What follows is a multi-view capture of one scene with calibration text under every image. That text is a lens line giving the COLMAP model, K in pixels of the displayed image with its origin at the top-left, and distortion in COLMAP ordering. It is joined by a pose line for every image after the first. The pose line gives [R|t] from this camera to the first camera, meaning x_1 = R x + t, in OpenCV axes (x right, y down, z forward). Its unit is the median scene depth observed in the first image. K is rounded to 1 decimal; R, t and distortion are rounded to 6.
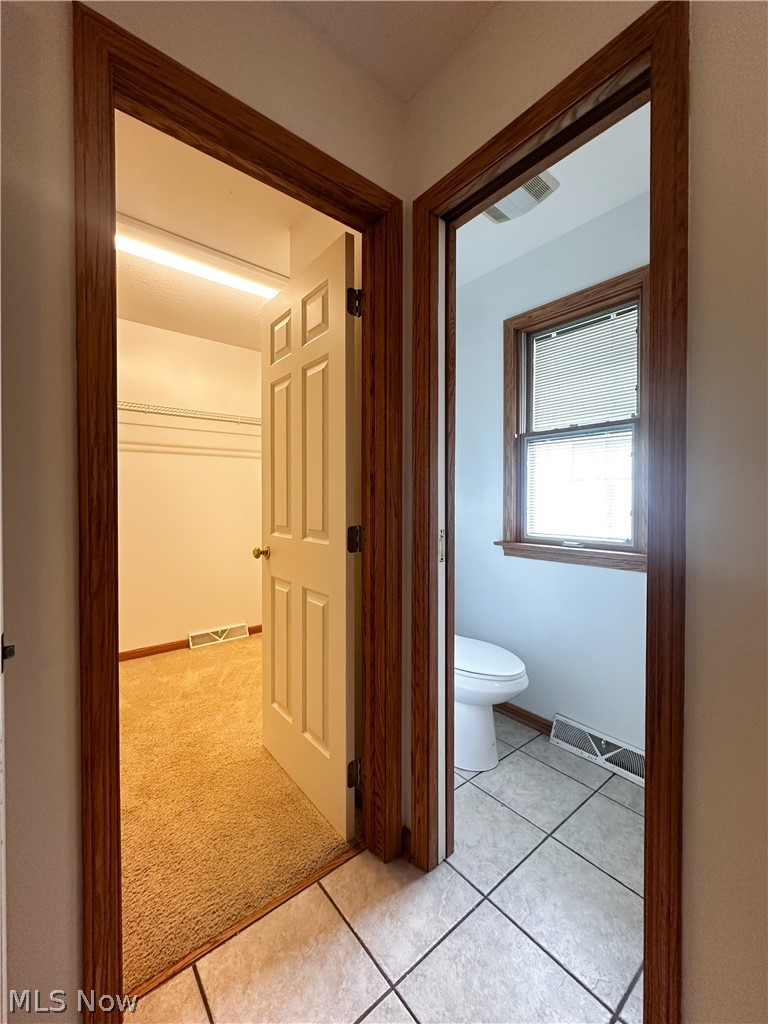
lens RADIAL K [[420.1, 0, 388.4], [0, 420.1, 504.1], [0, 0, 1]] dist [0.002651, 0.000372]
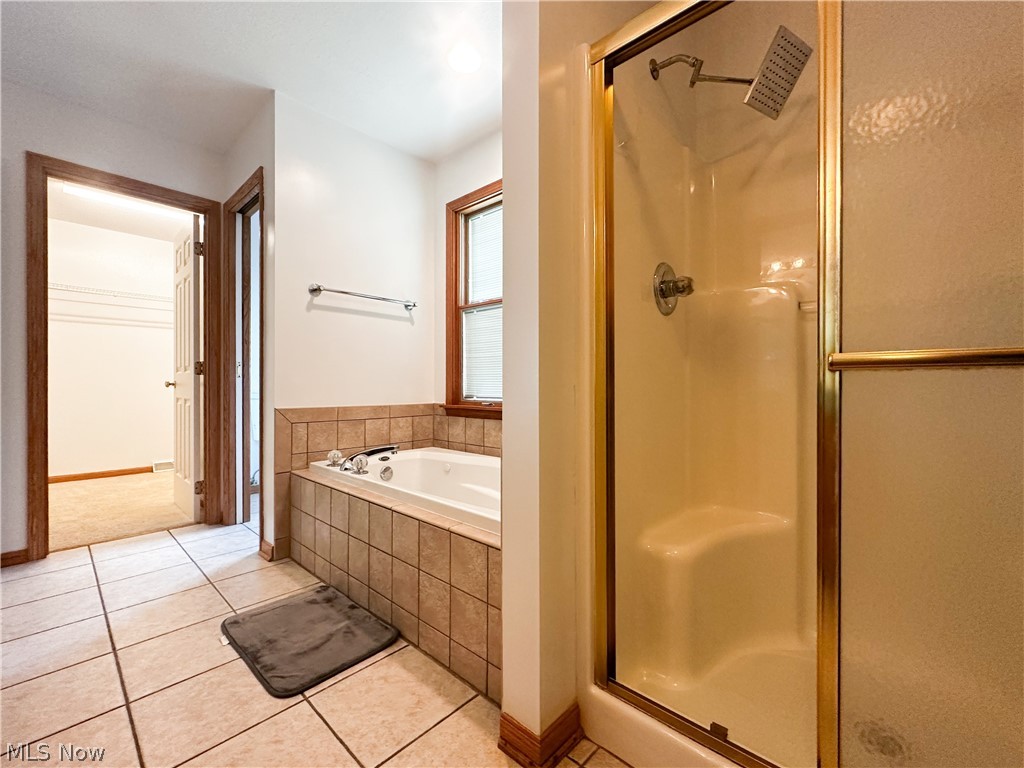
lens RADIAL K [[420.1, 0, 518.4], [0, 420.1, 383.7], [0, 0, 1]] dist [0.002651, 0.000372]
pose [[0.987769, -0.001073, 0.155922, 1.097624], [0.002670, 0.999946, -0.010034, 0.181614], [-0.155903, 0.010328, 0.987718, -1.192963]]
